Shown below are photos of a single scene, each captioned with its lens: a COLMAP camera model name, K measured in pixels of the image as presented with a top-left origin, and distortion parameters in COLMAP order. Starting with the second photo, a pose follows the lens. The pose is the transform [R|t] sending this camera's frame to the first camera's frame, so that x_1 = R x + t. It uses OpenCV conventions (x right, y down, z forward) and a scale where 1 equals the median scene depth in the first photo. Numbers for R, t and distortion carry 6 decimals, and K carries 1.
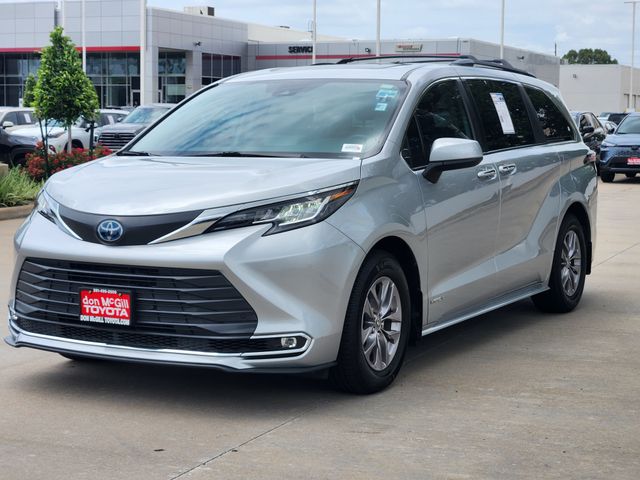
lens RADIAL K [[1329.8, 0, 291.4], [0, 1329.8, 238.8], [0, 0, 1]] dist [-0.609992, 4.786949]
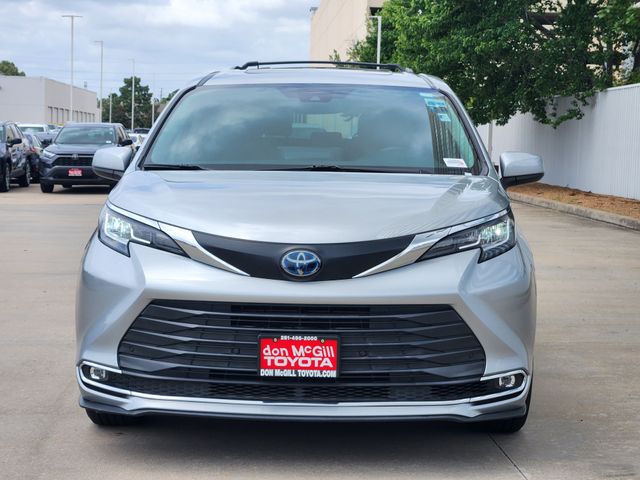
lens RADIAL K [[1329.8, 0, 291.4], [0, 1329.8, 238.8], [0, 0, 1]] dist [-0.609992, 4.786949]
pose [[0.887799, -0.023937, 0.459609, -0.518932], [0.028004, 0.999606, -0.002033, -0.019536], [-0.459379, 0.014676, 0.888119, 0.277208]]
